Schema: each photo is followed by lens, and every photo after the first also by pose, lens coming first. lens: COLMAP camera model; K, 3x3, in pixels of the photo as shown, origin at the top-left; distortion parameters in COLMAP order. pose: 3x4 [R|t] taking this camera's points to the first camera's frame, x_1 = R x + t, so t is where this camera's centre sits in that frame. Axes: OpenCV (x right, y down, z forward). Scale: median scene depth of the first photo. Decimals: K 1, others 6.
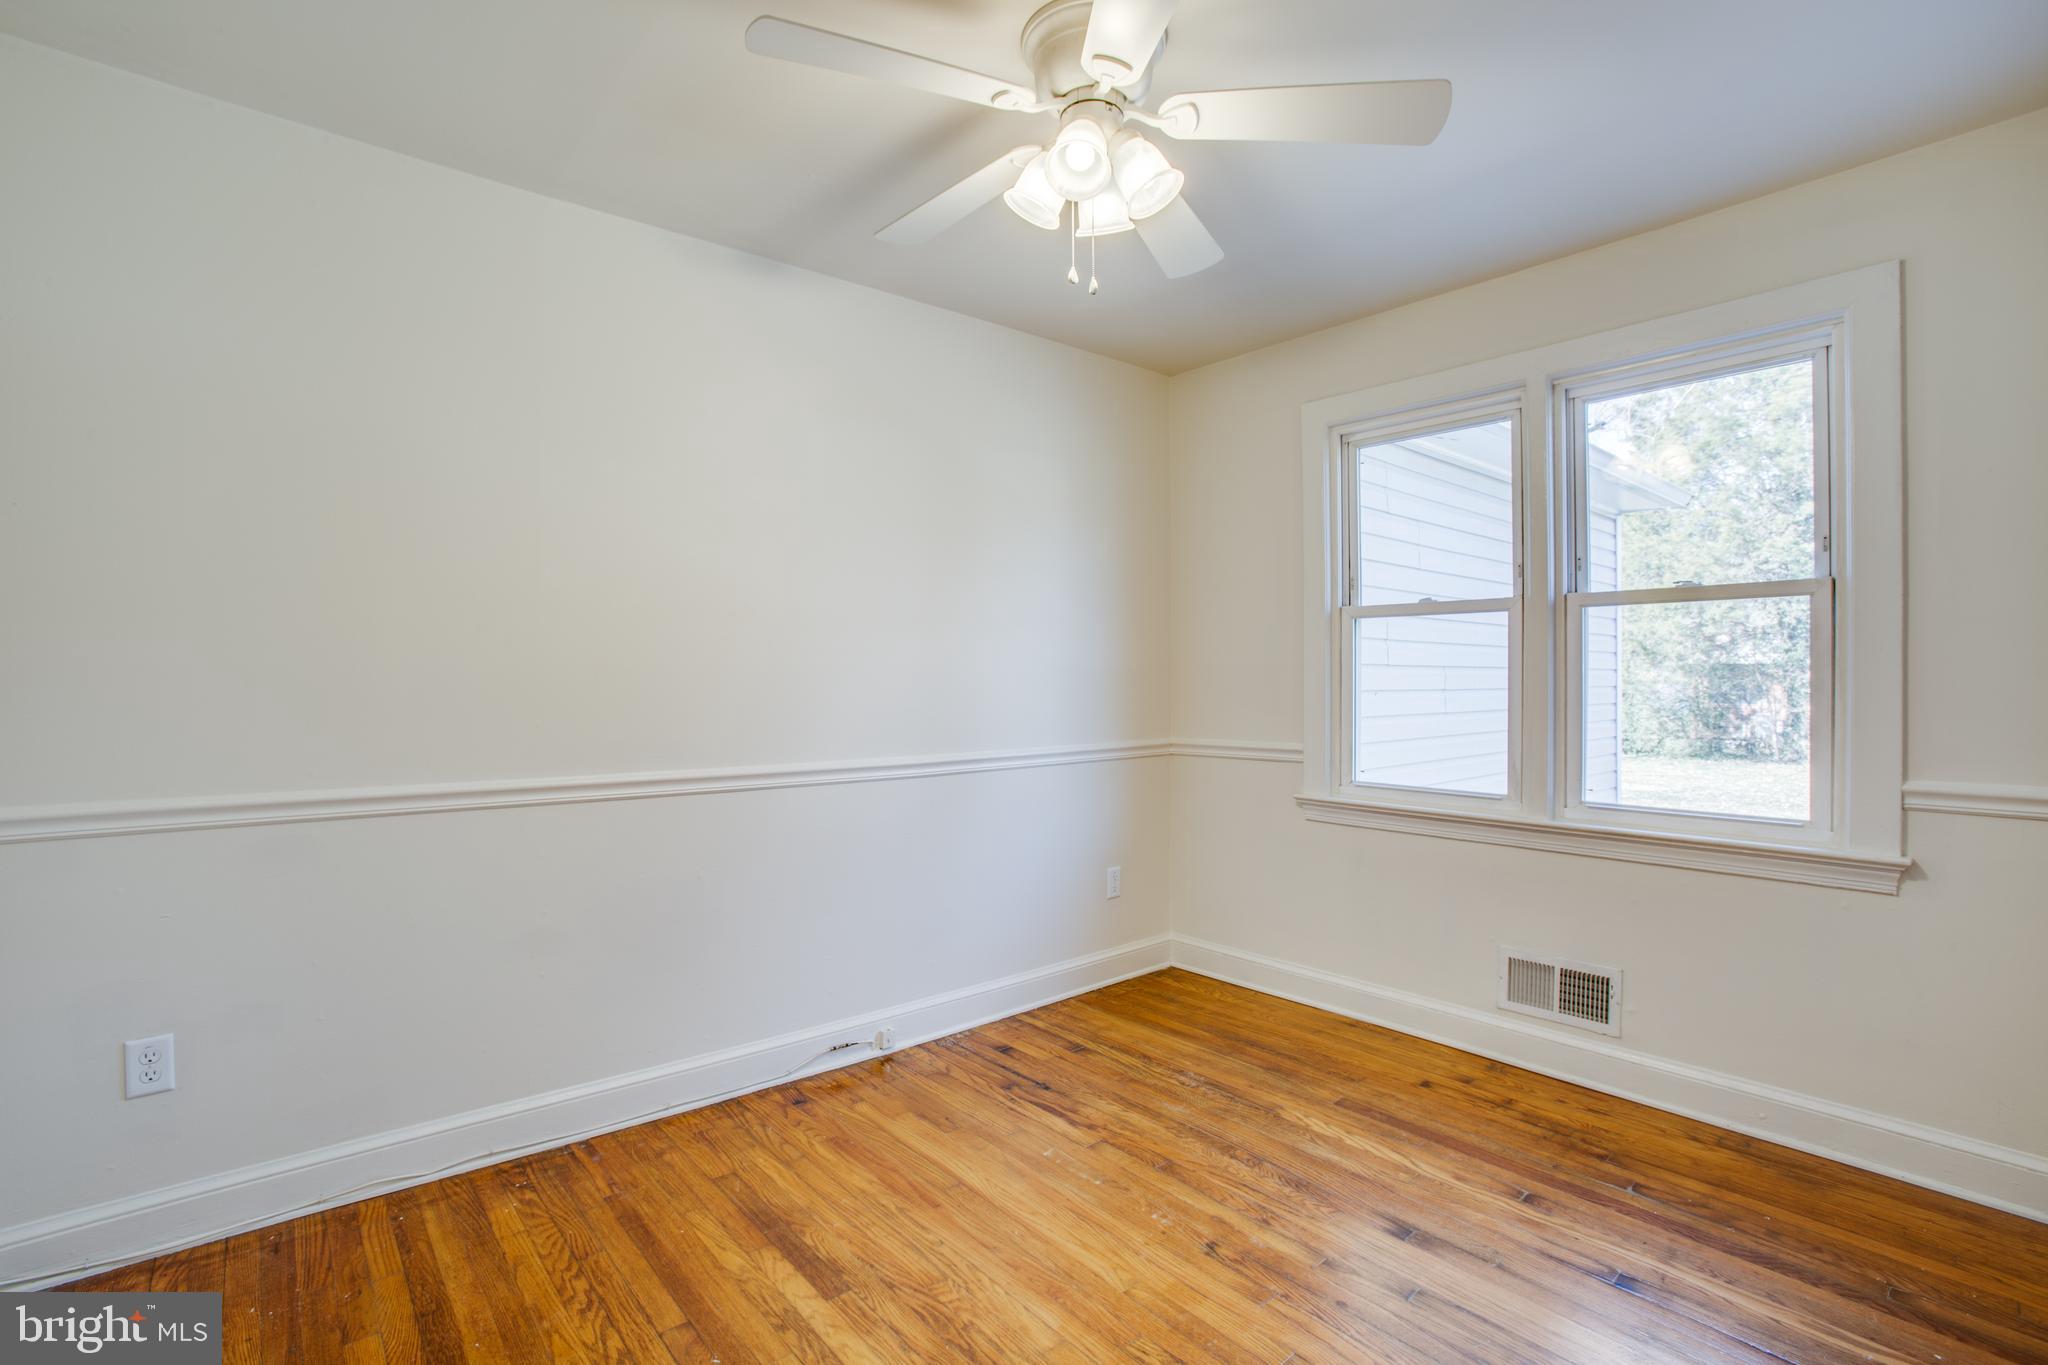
lens RADIAL K [[952.9, 0, 1028.4], [0, 952.9, 659.2], [0, 0, 1]] dist [0.000303, 0.000731]
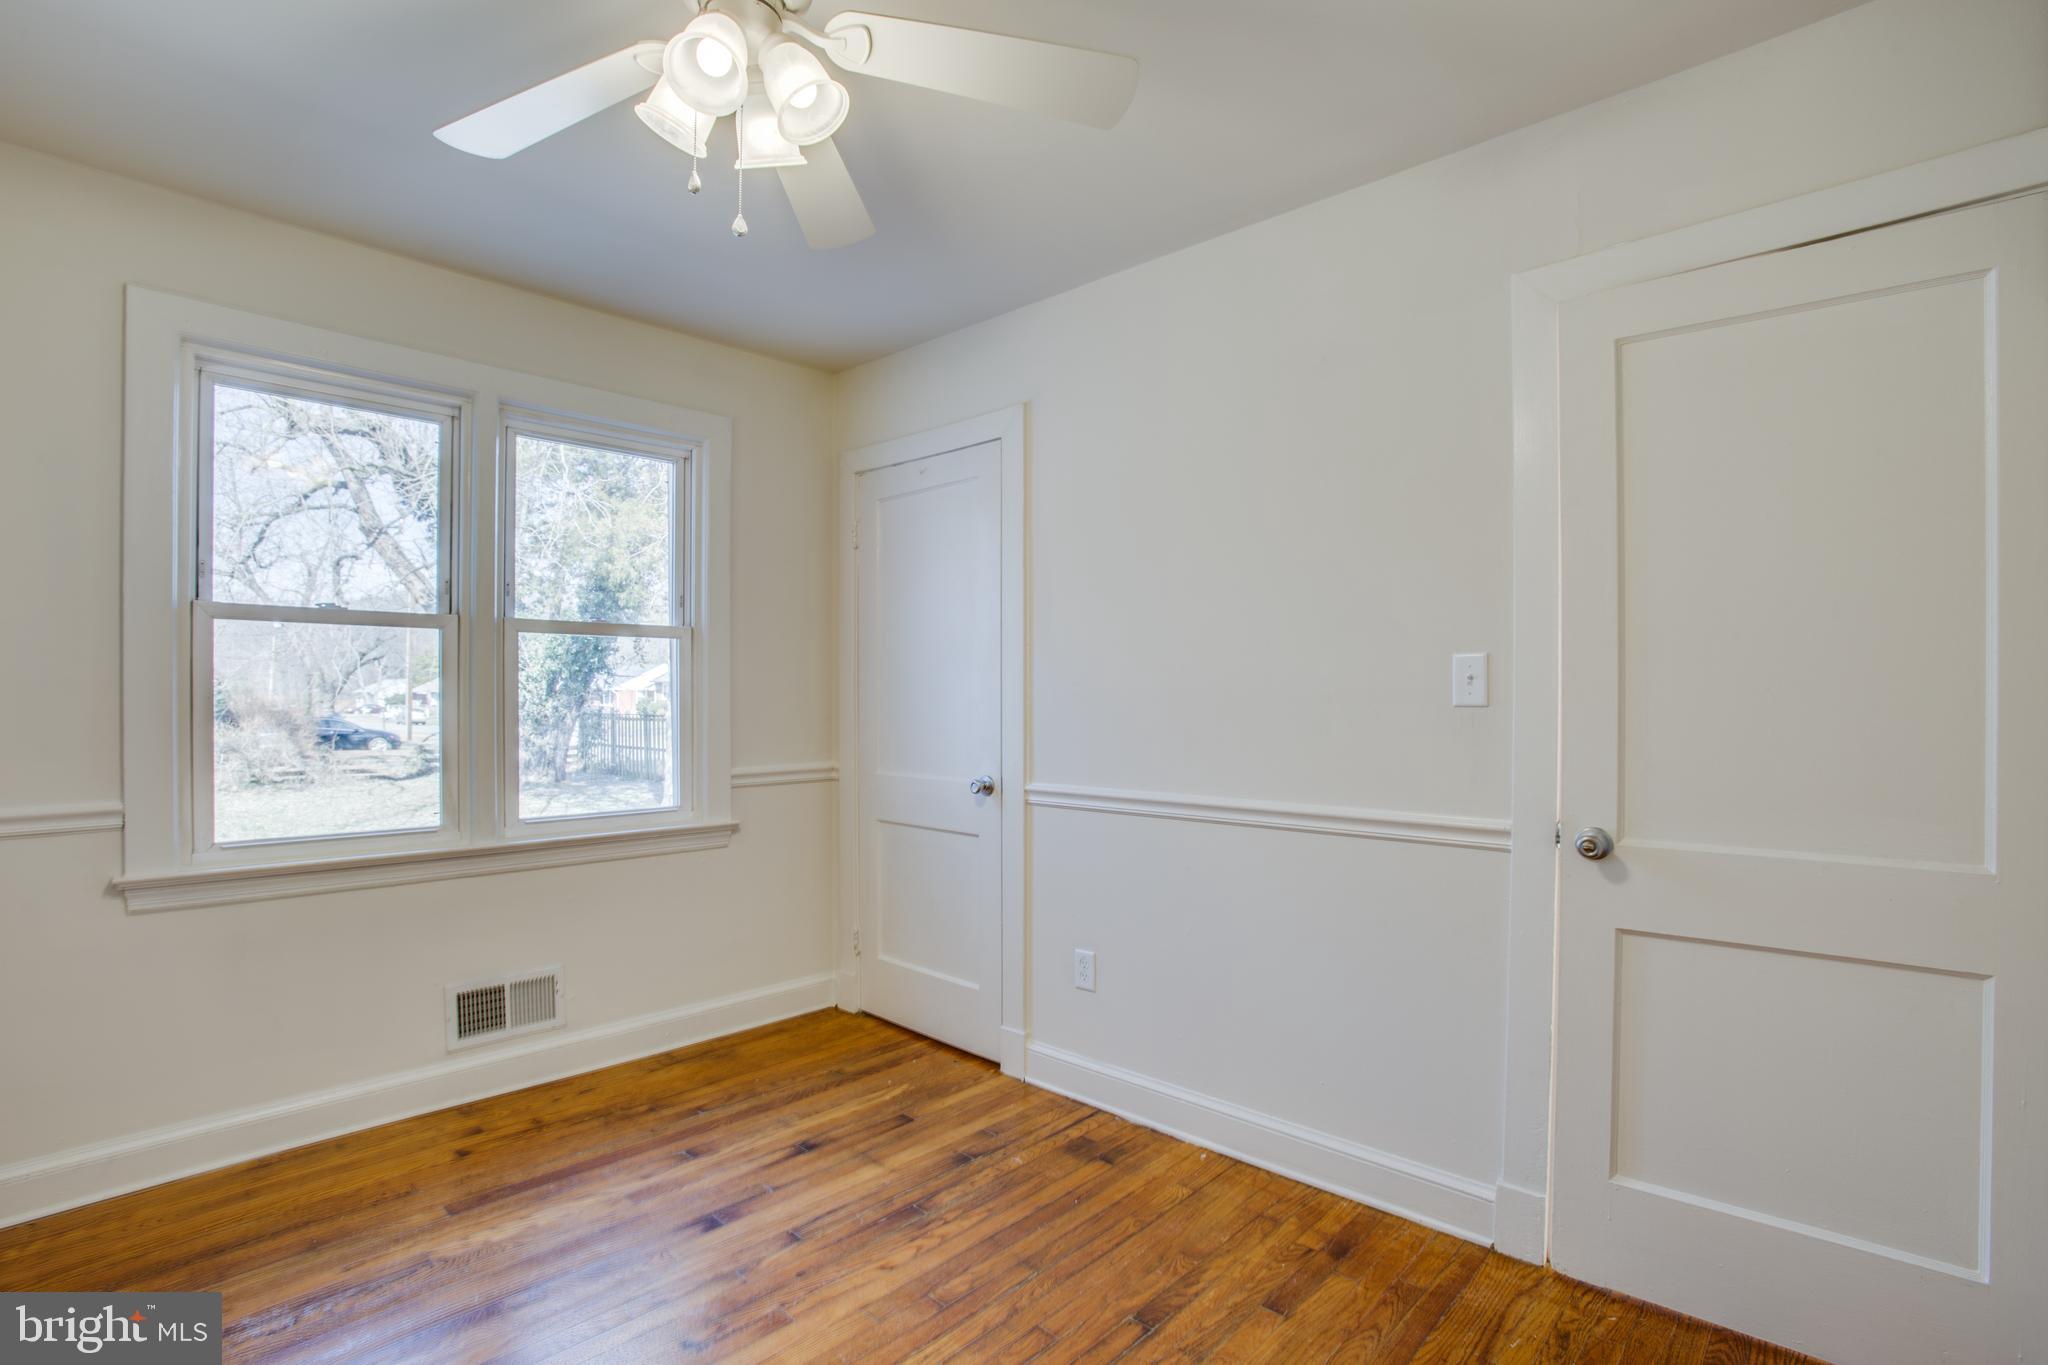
lens RADIAL K [[976.9, 0, 998.6], [0, 976.9, 692.4], [0, 0, 1]] dist [-0.053197, 0.018542]
pose [[-0.077137, 0.004971, 0.997008, -0.537376], [-0.019065, 0.999797, -0.006460, 0.008386], [-0.996838, -0.019507, -0.077027, 0.594604]]
